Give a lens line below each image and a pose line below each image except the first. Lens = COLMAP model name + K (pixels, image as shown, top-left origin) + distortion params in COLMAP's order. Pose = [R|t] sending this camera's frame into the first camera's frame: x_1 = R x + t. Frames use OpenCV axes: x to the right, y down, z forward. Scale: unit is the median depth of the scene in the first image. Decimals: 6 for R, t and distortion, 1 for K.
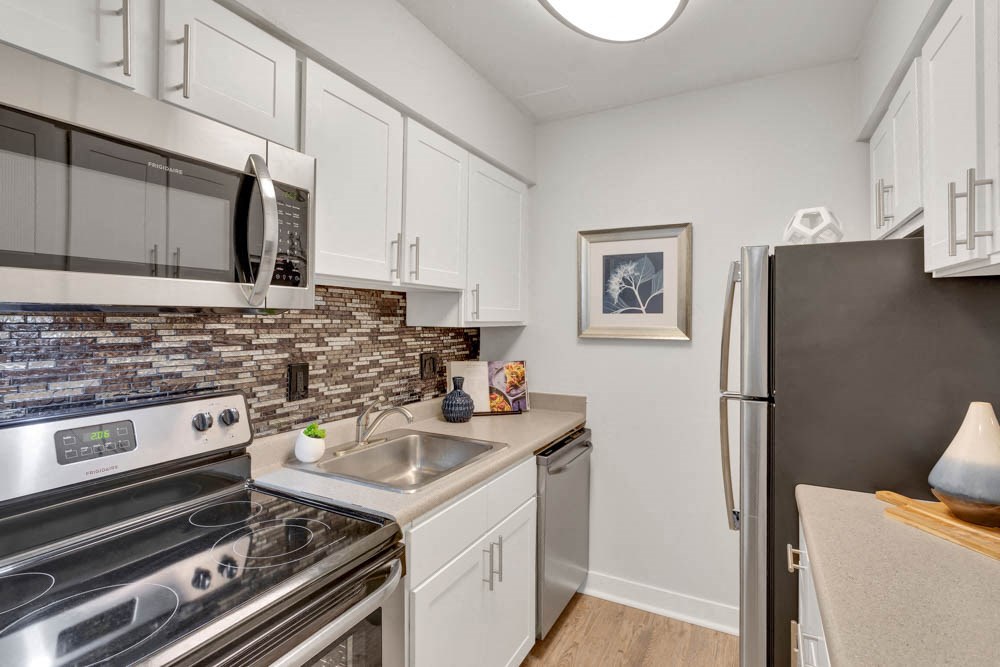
lens RADIAL K [[485.4, 0, 498.6], [0, 485.4, 326.2], [0, 0, 1]] dist [-0.000967, 0.000256]
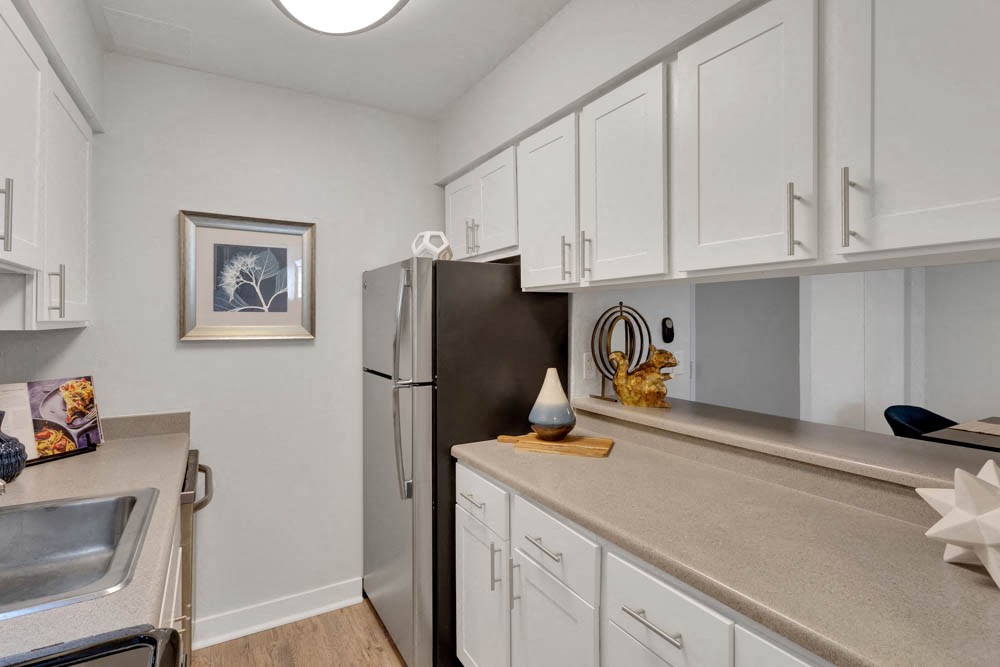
lens RADIAL K [[485.4, 0, 498.6], [0, 485.4, 326.2], [0, 0, 1]] dist [-0.000967, 0.000256]
pose [[0.532444, -0.012040, 0.846380, -0.250819], [0.011205, 0.999911, 0.007175, -0.000613], [-0.846391, 0.005663, 0.532532, 0.123239]]
